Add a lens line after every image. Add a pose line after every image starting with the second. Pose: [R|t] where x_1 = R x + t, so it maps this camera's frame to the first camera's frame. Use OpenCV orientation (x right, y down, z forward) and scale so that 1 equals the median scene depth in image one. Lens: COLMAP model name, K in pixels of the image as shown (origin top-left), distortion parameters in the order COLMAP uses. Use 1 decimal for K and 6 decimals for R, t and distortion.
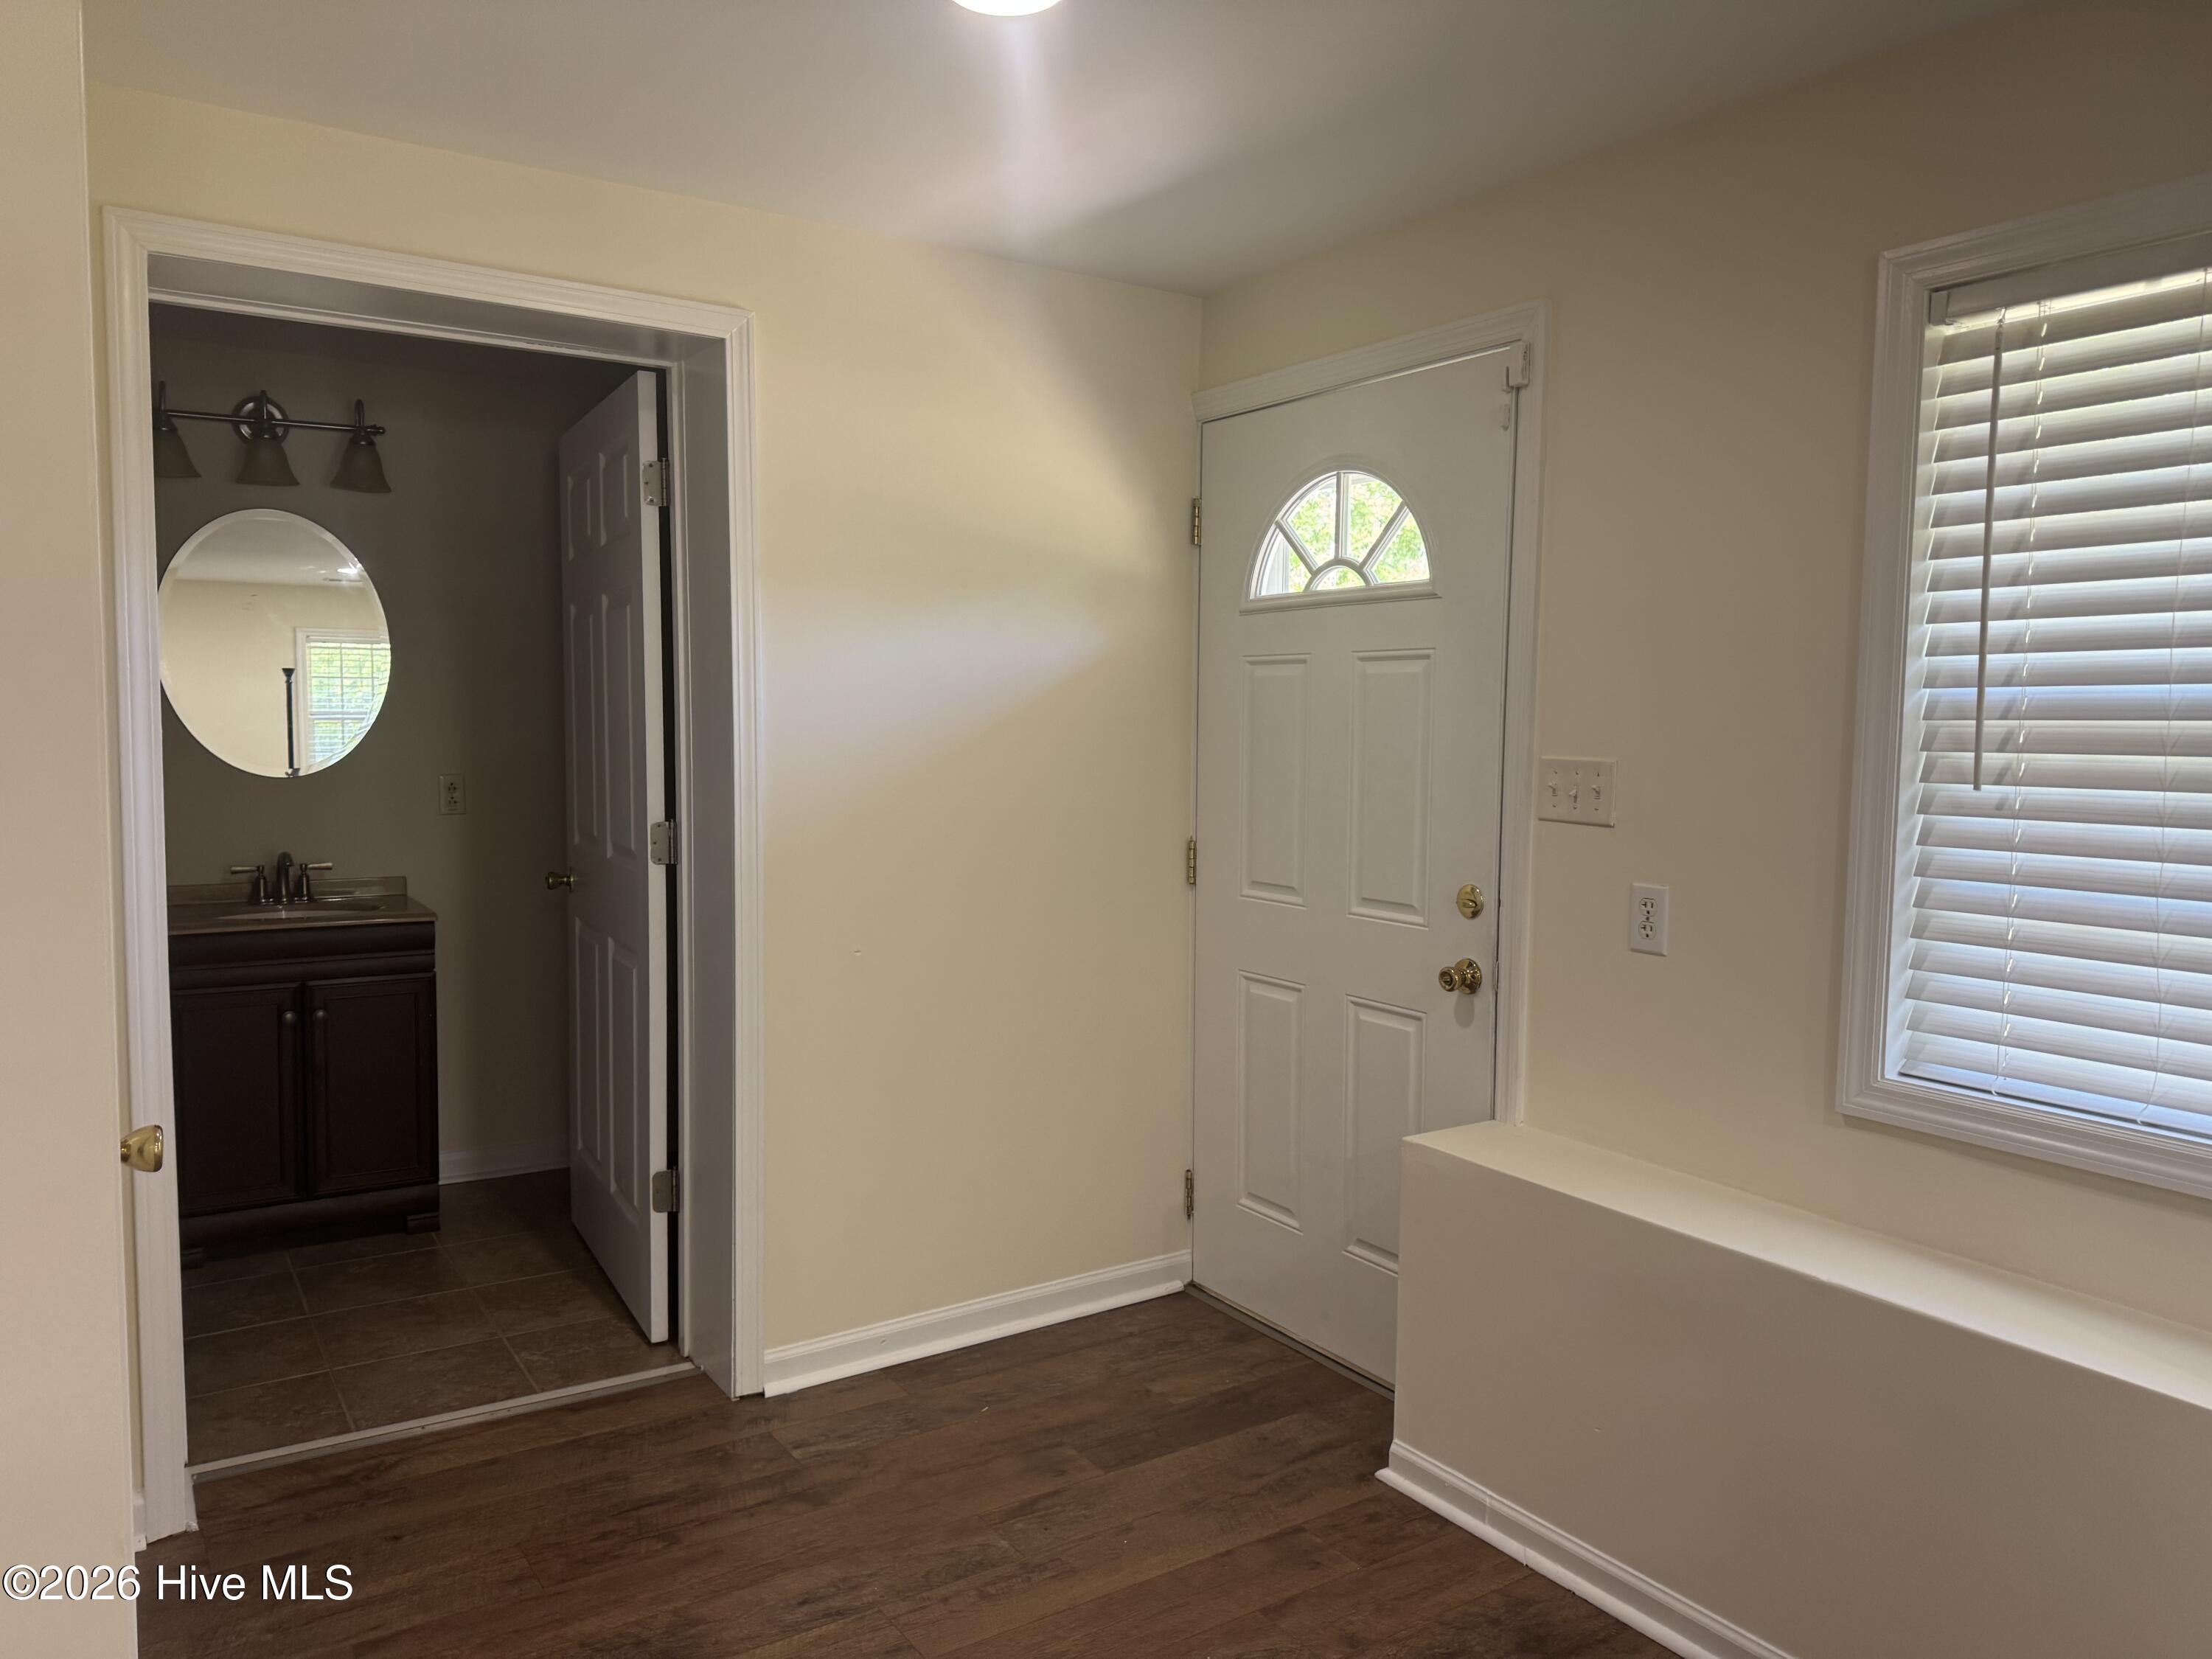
lens RADIAL K [[1537.2, 0, 1106.0], [0, 1537.2, 829.5], [0, 0, 1]] dist [0.065503, -0.103625]
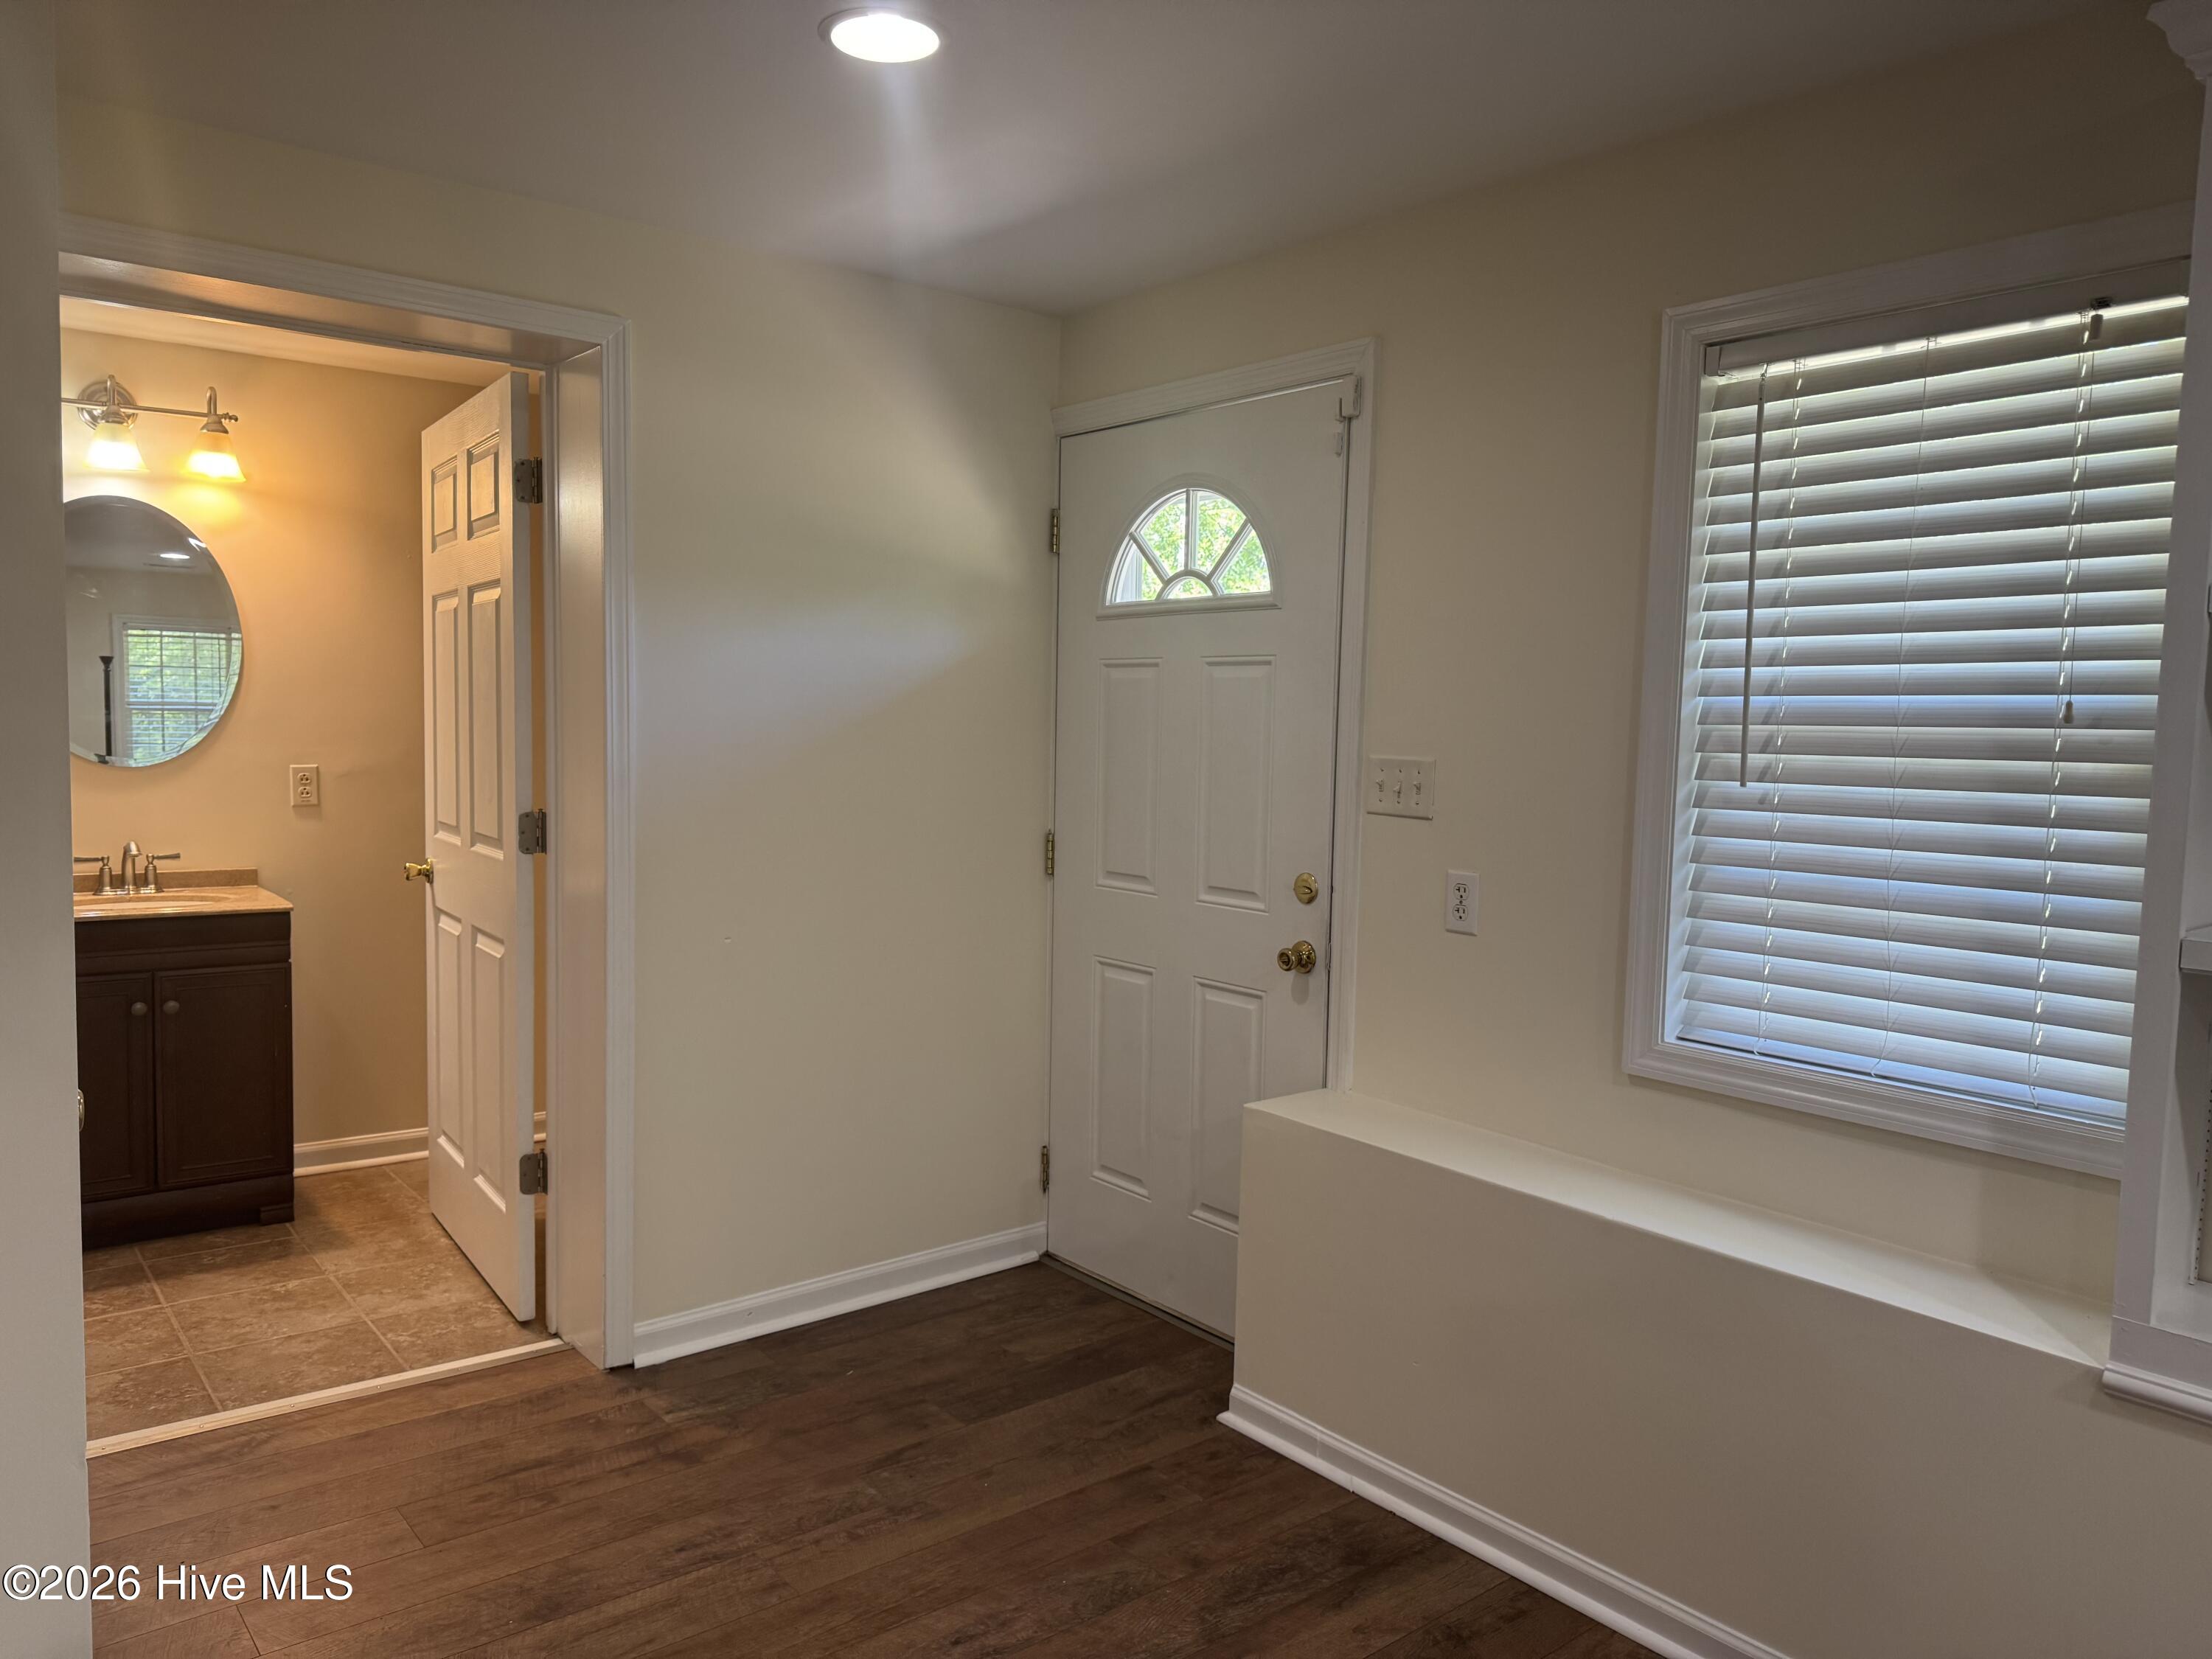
lens RADIAL K [[1551.1, 0, 1091.7], [0, 1551.1, 838.1], [0, 0, 1]] dist [0.063303, -0.111744]
pose [[0.996035, 0.003635, 0.088883, -0.012564], [-0.004078, 0.999980, 0.004803, 0.007346], [-0.088864, -0.005147, 0.996031, -0.081024]]
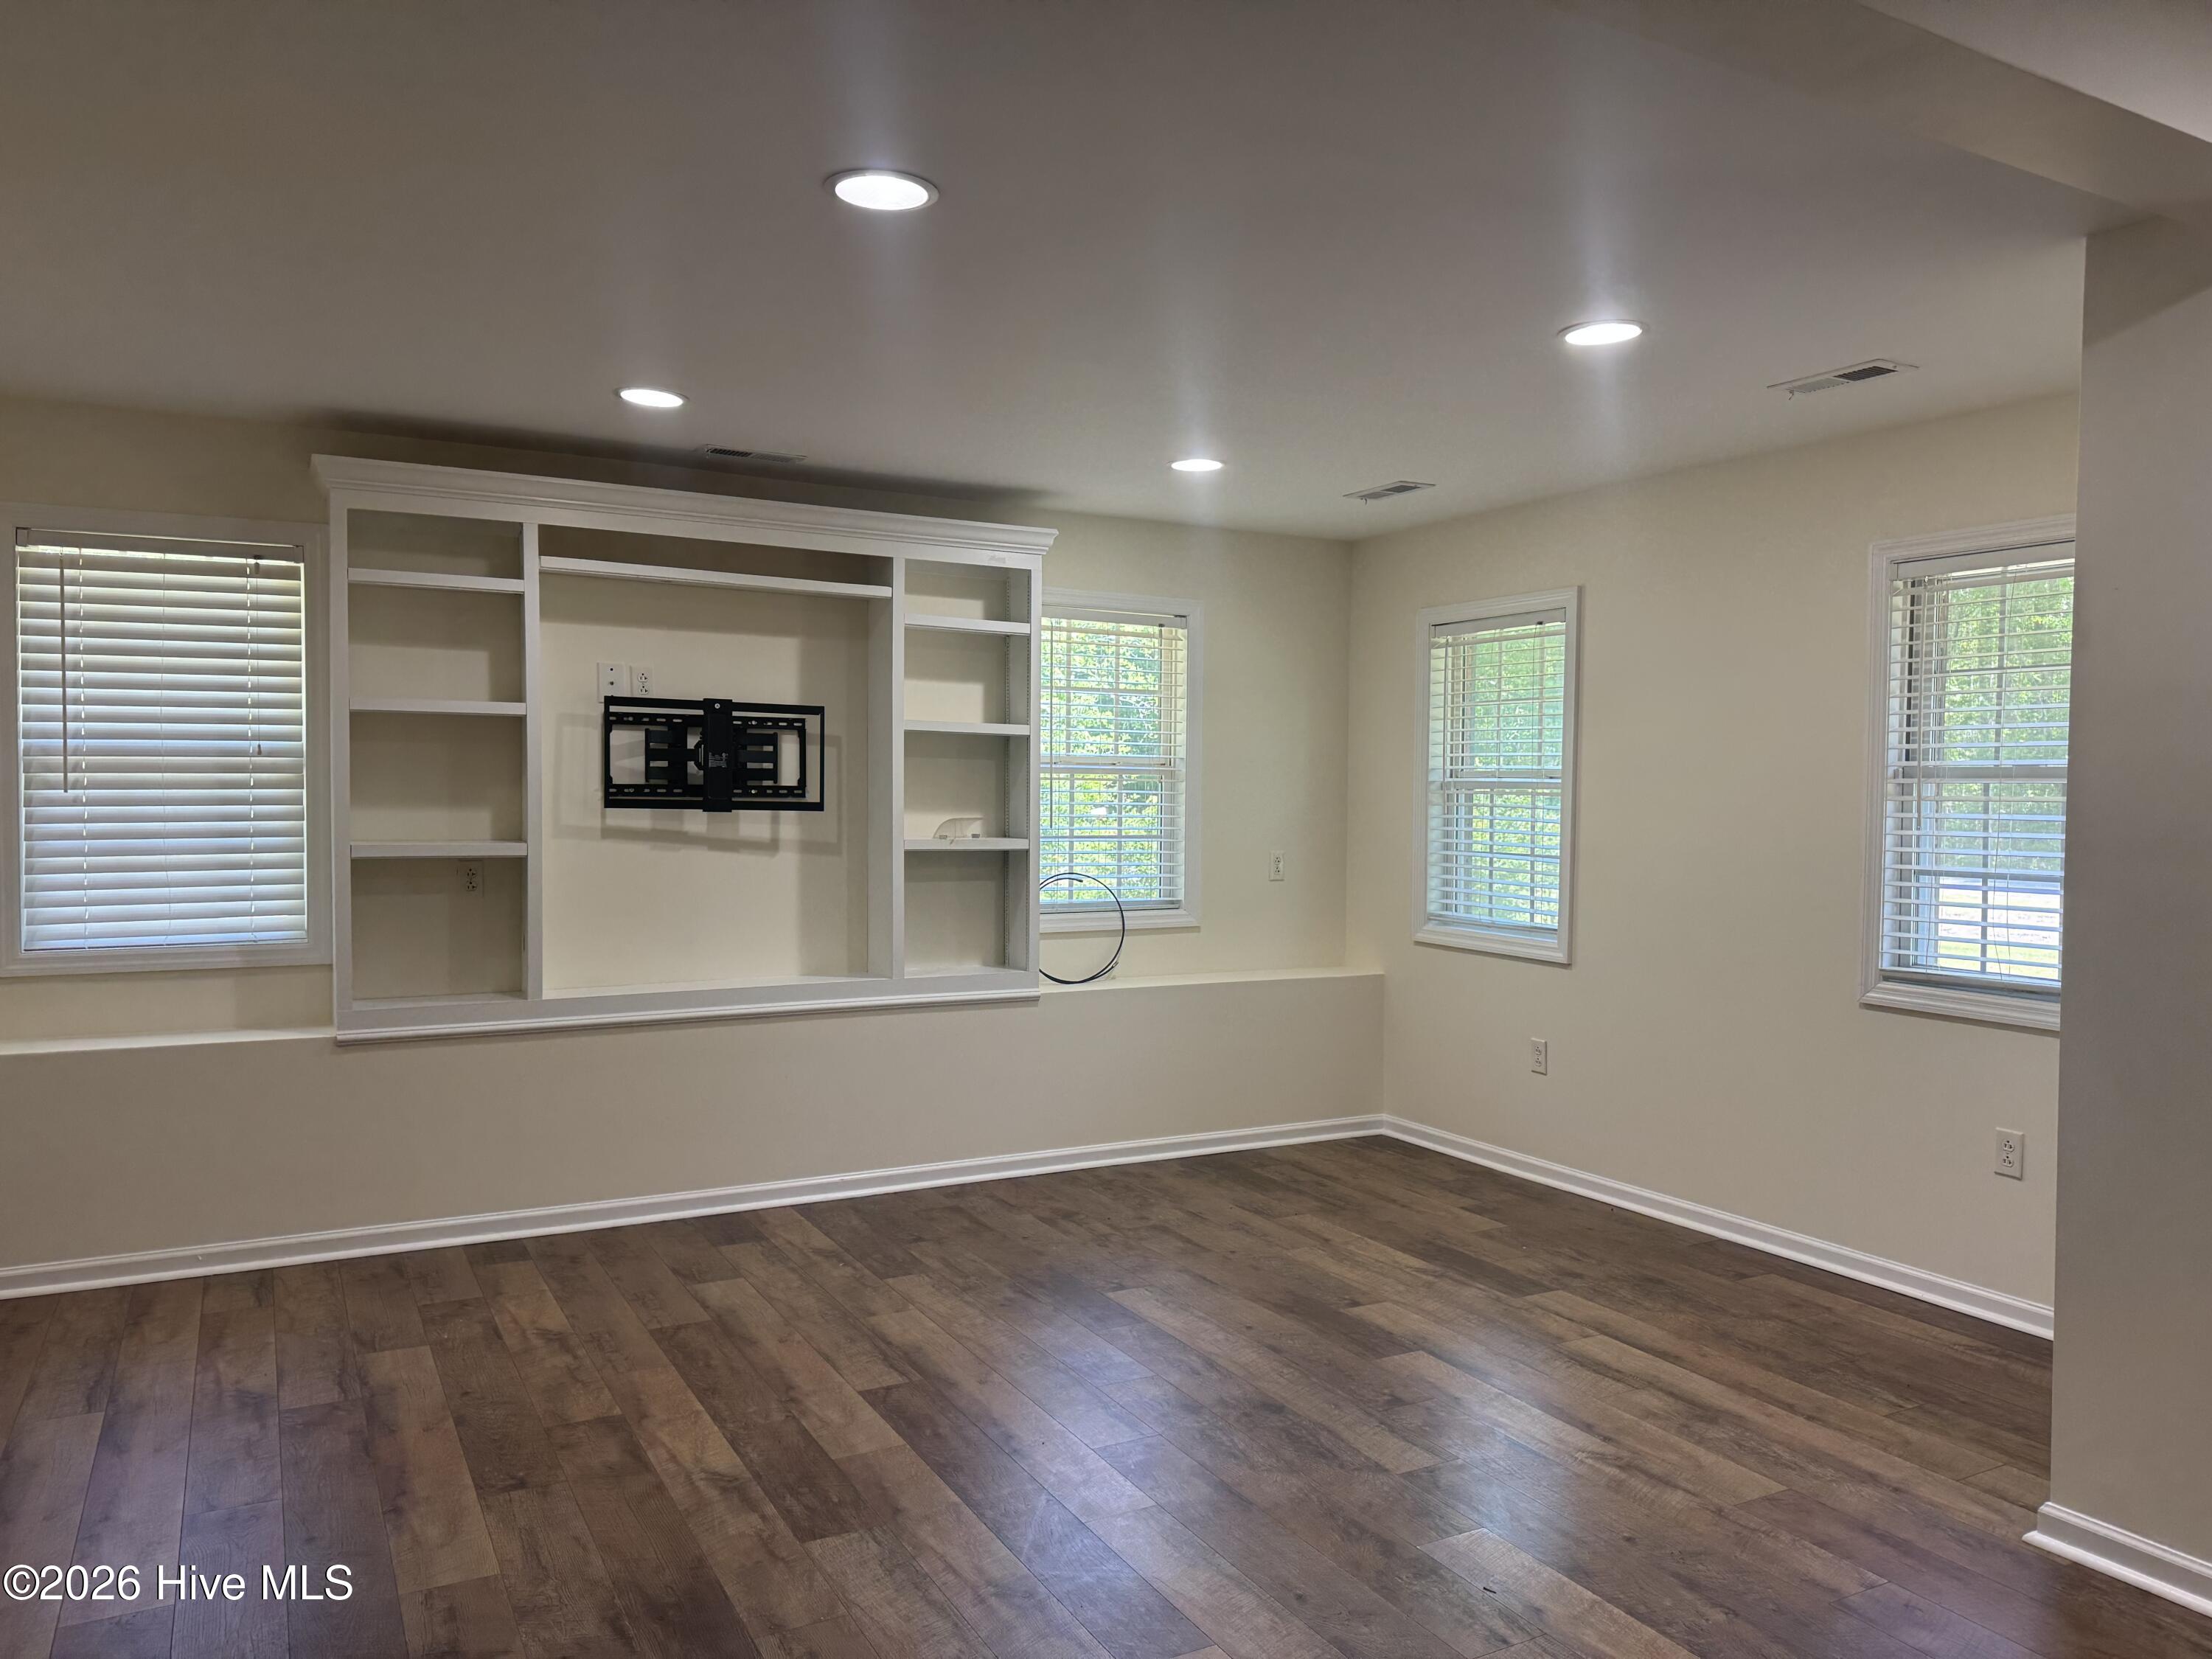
lens RADIAL K [[1537.2, 0, 1106.0], [0, 1537.2, 829.5], [0, 0, 1]] dist [0.065503, -0.103625]
pose [[0.085330, -0.041244, 0.995499, -1.039494], [0.066672, 0.997140, 0.035597, 0.031981], [-0.994120, 0.063335, 0.087835, -0.378329]]
